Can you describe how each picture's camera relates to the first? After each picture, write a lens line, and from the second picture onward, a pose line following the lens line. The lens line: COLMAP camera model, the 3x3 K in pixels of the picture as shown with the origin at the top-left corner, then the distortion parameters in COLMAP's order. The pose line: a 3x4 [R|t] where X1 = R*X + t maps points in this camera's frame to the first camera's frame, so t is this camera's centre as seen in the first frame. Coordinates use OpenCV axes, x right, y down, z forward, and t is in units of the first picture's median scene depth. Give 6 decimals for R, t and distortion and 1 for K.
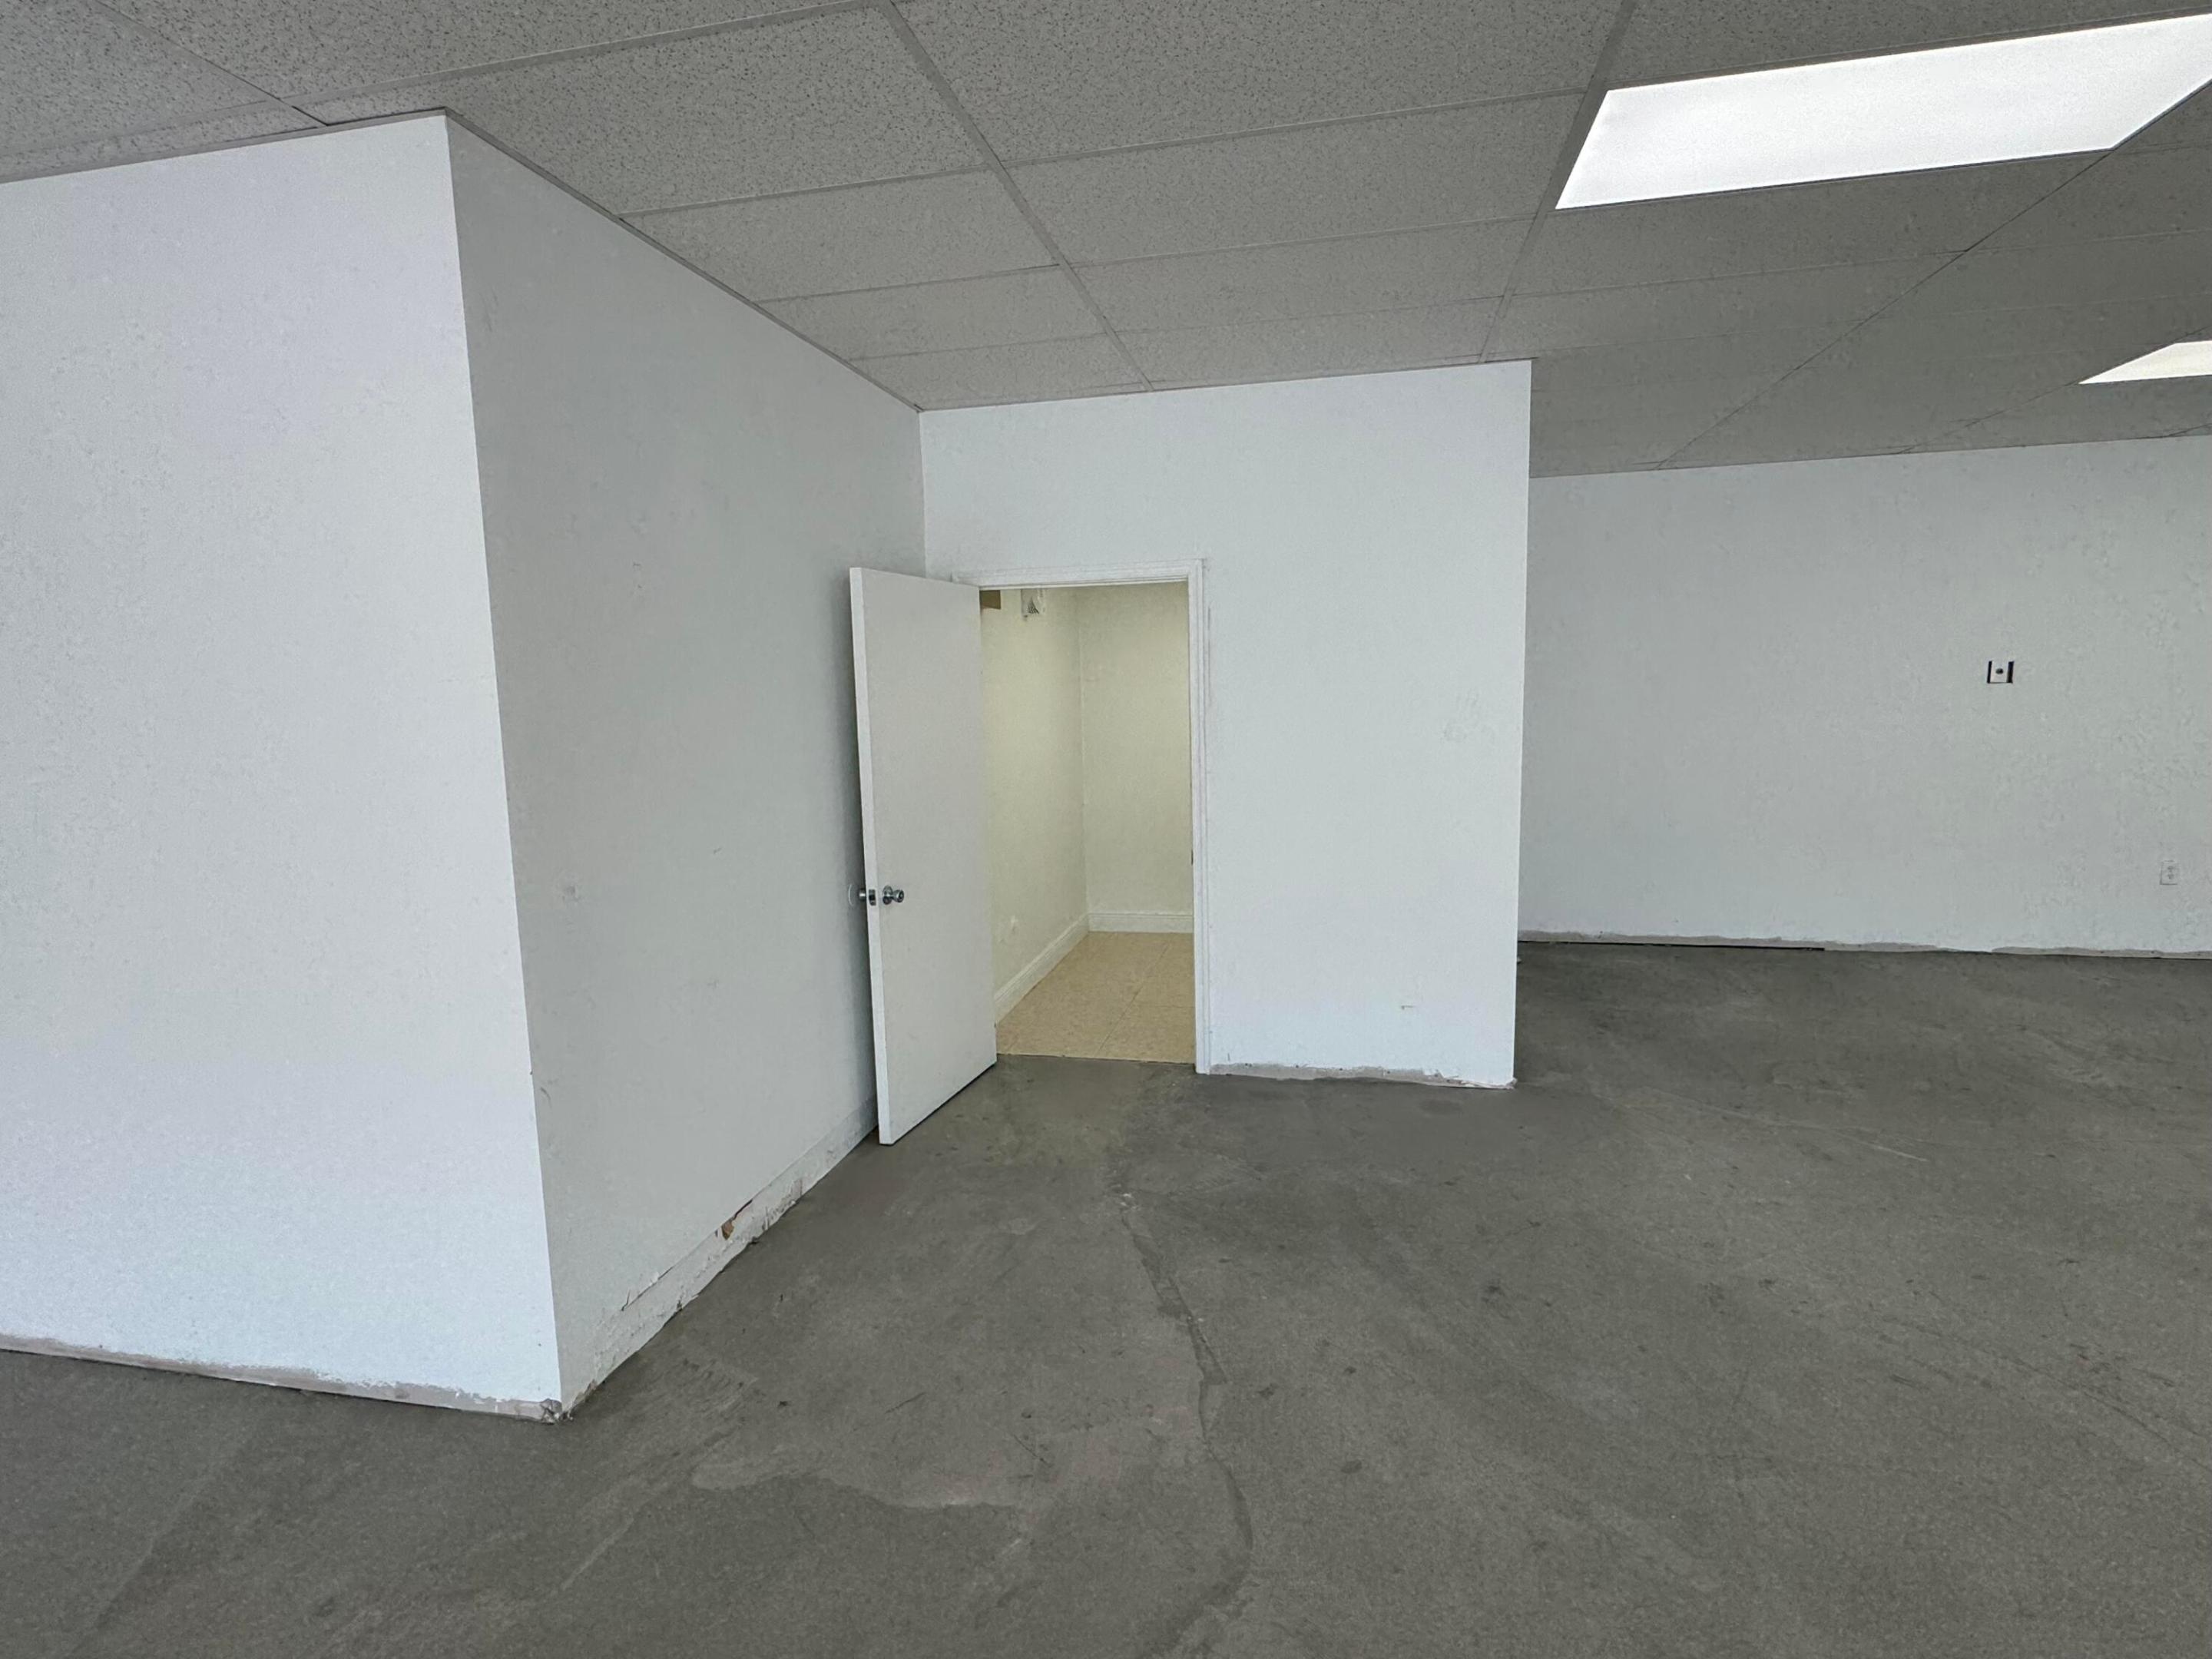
lens RADIAL K [[1103.6, 0, 1106.0], [0, 1103.6, 829.5], [0, 0, 1]] dist [-0.004305, 0.001184]
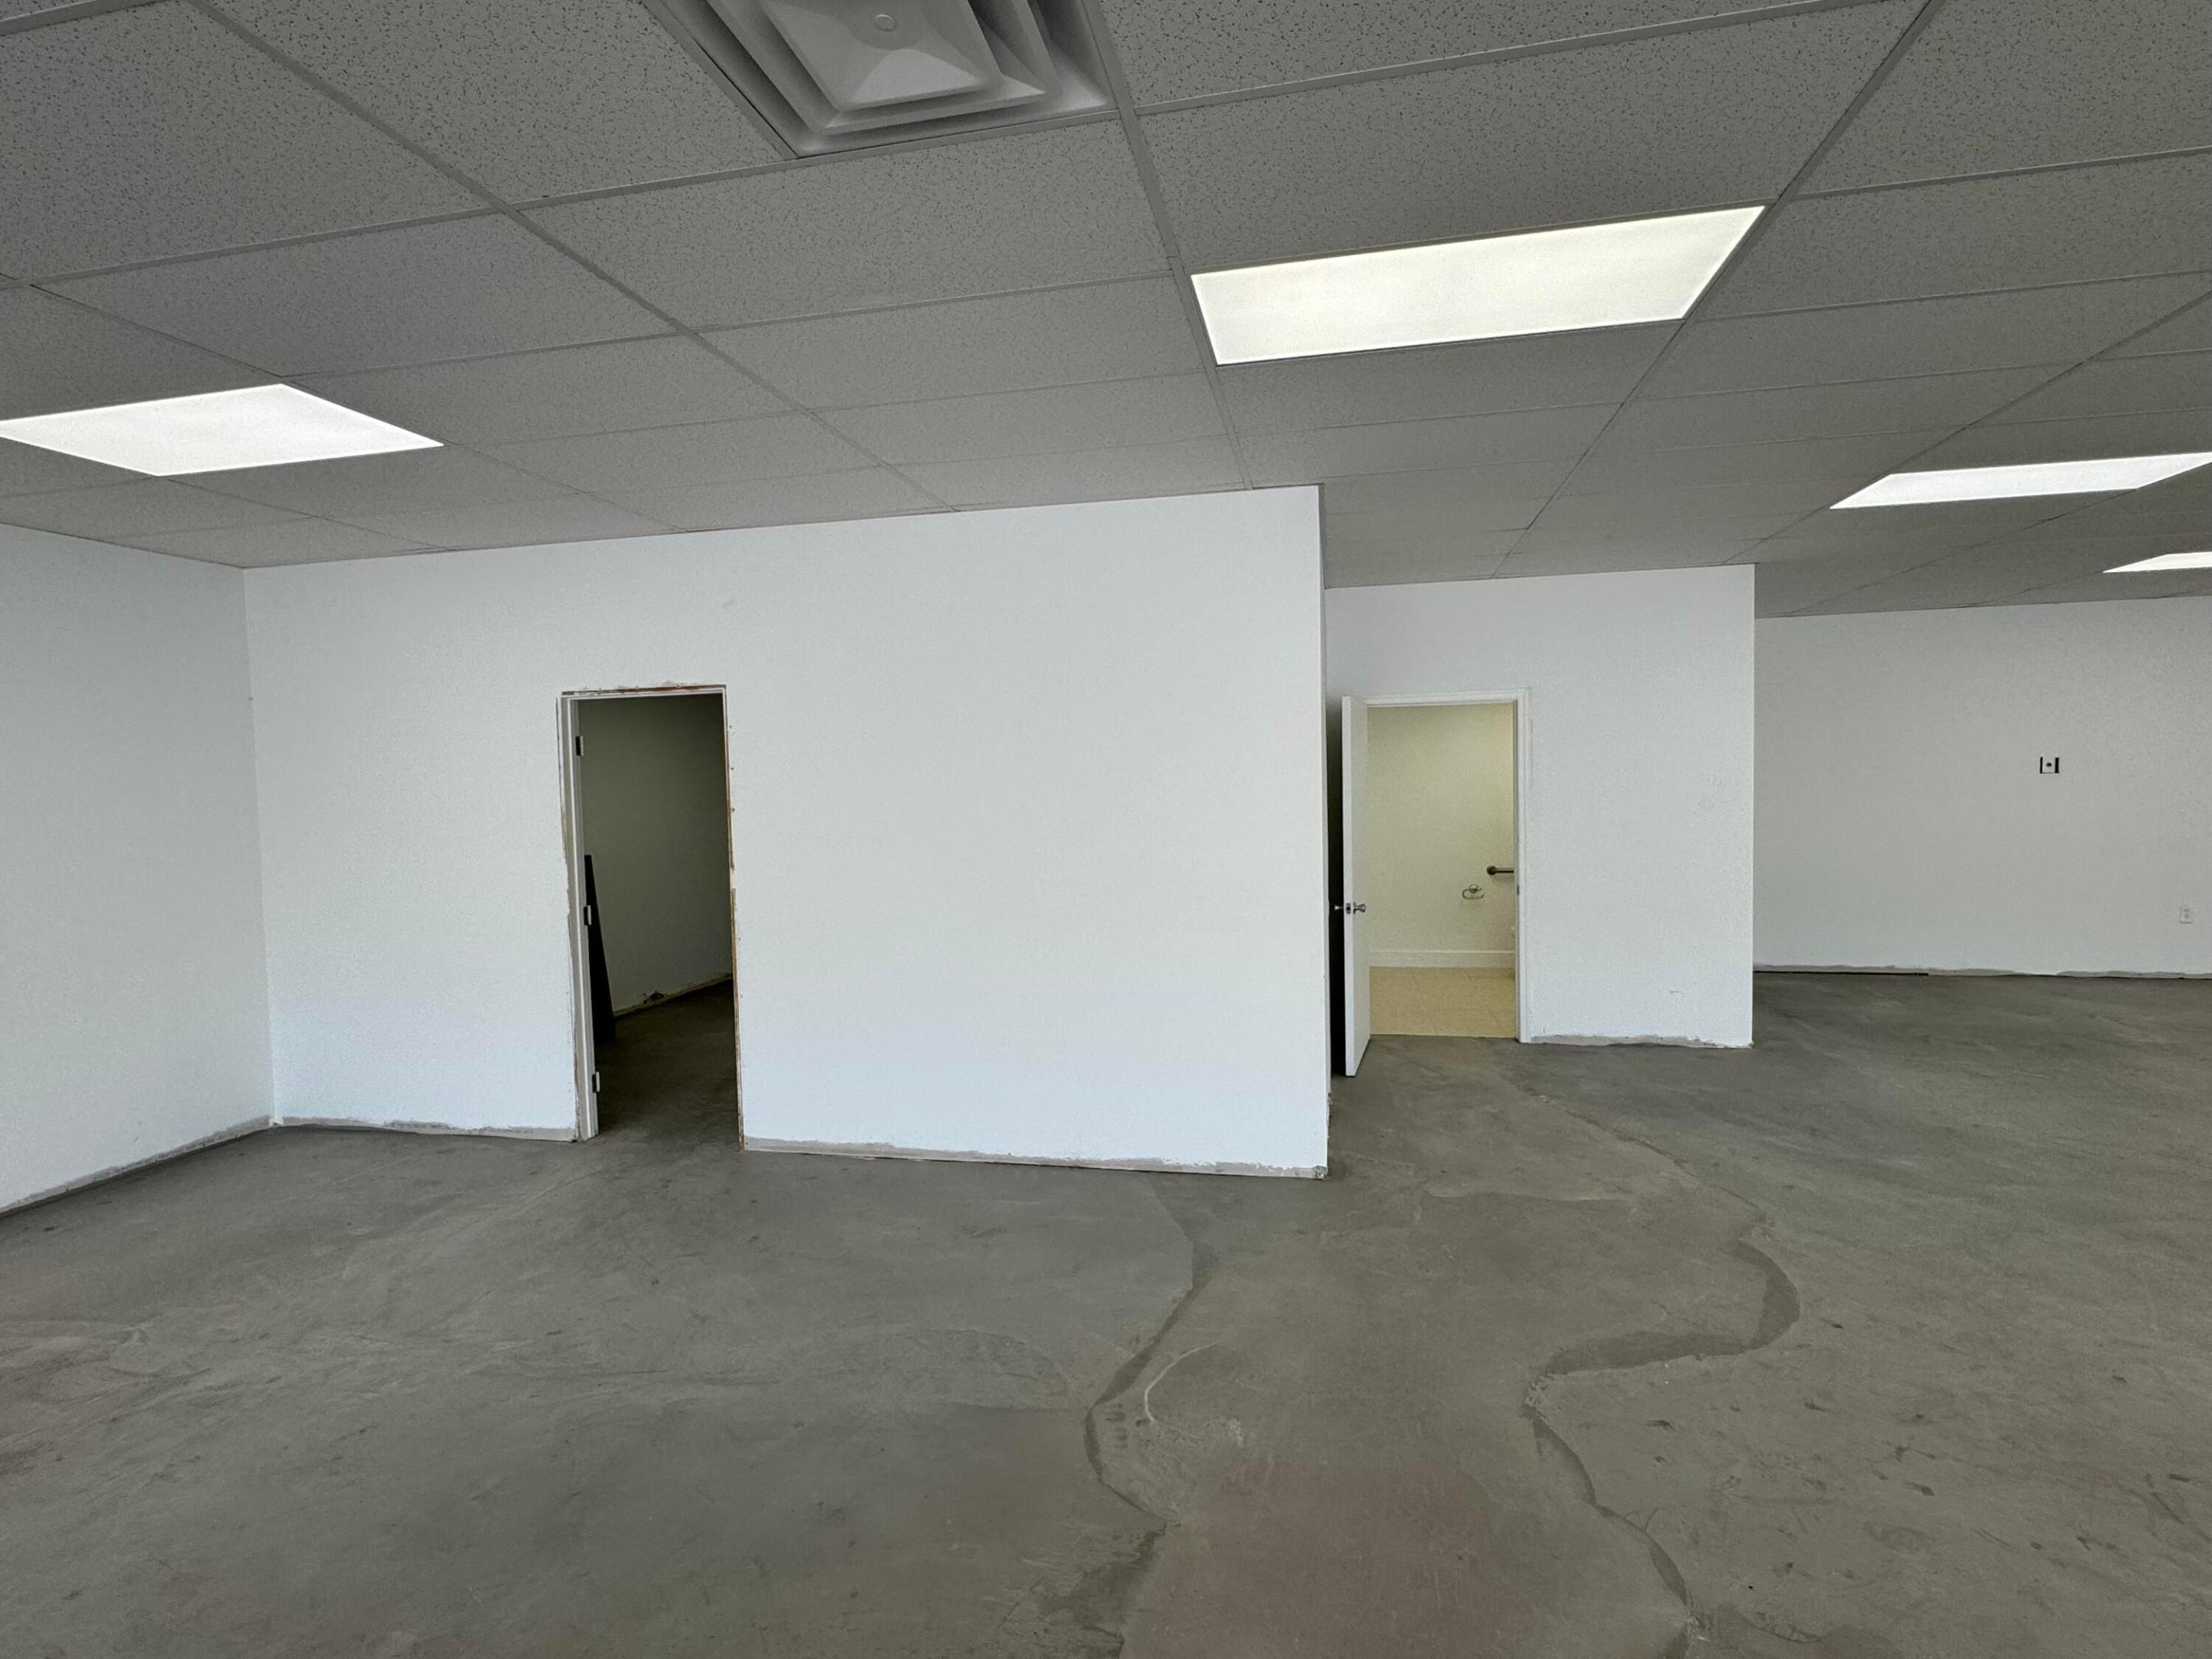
lens RADIAL K [[1103.6, 0, 1106.0], [0, 1103.6, 829.5], [0, 0, 1]] dist [-0.004305, 0.001184]
pose [[0.999988, 0.001334, 0.004681, -0.541597], [-0.000923, 0.996224, -0.086816, 0.083418], [-0.004779, 0.086811, 0.996213, -0.516200]]
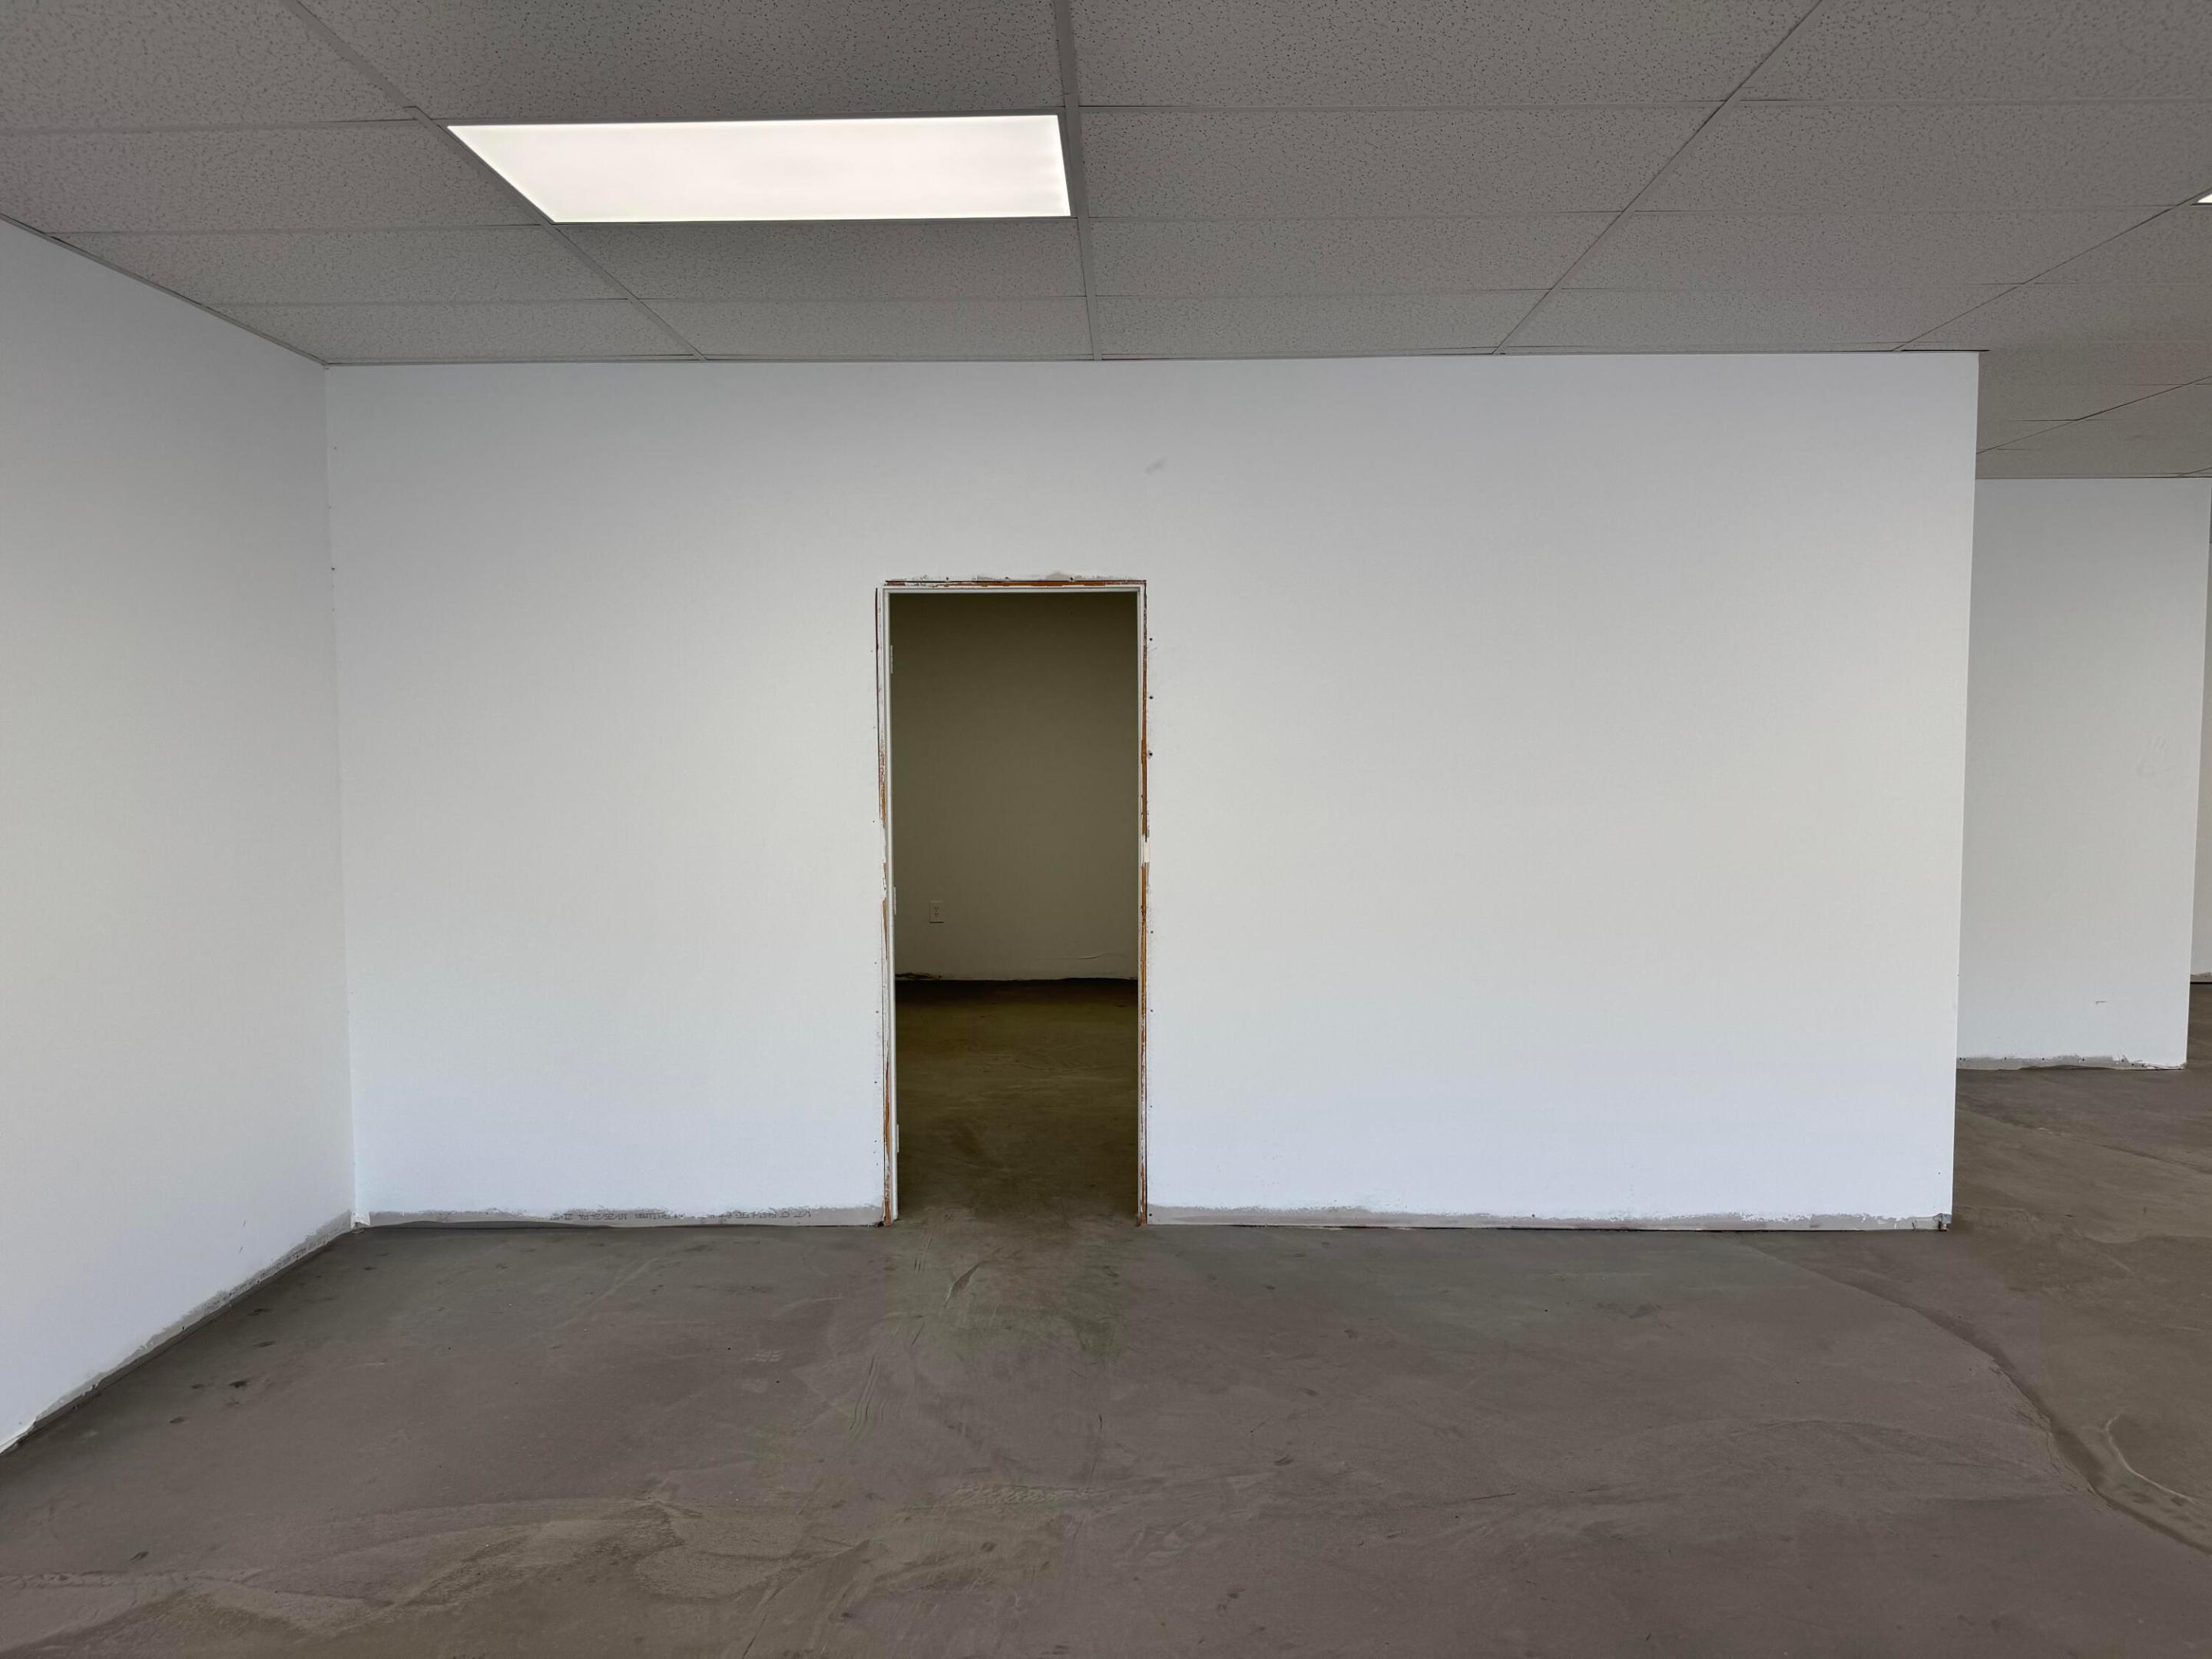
lens RADIAL K [[1551.9, 0, 1106.0], [0, 1551.9, 829.5], [0, 0, 1]] dist [0.069102, -0.088391]
pose [[0.980549, 0.010329, 0.196002, -1.235068], [0.003852, 0.997409, -0.071832, 0.105441], [-0.196236, 0.071190, 0.977969, -0.502380]]
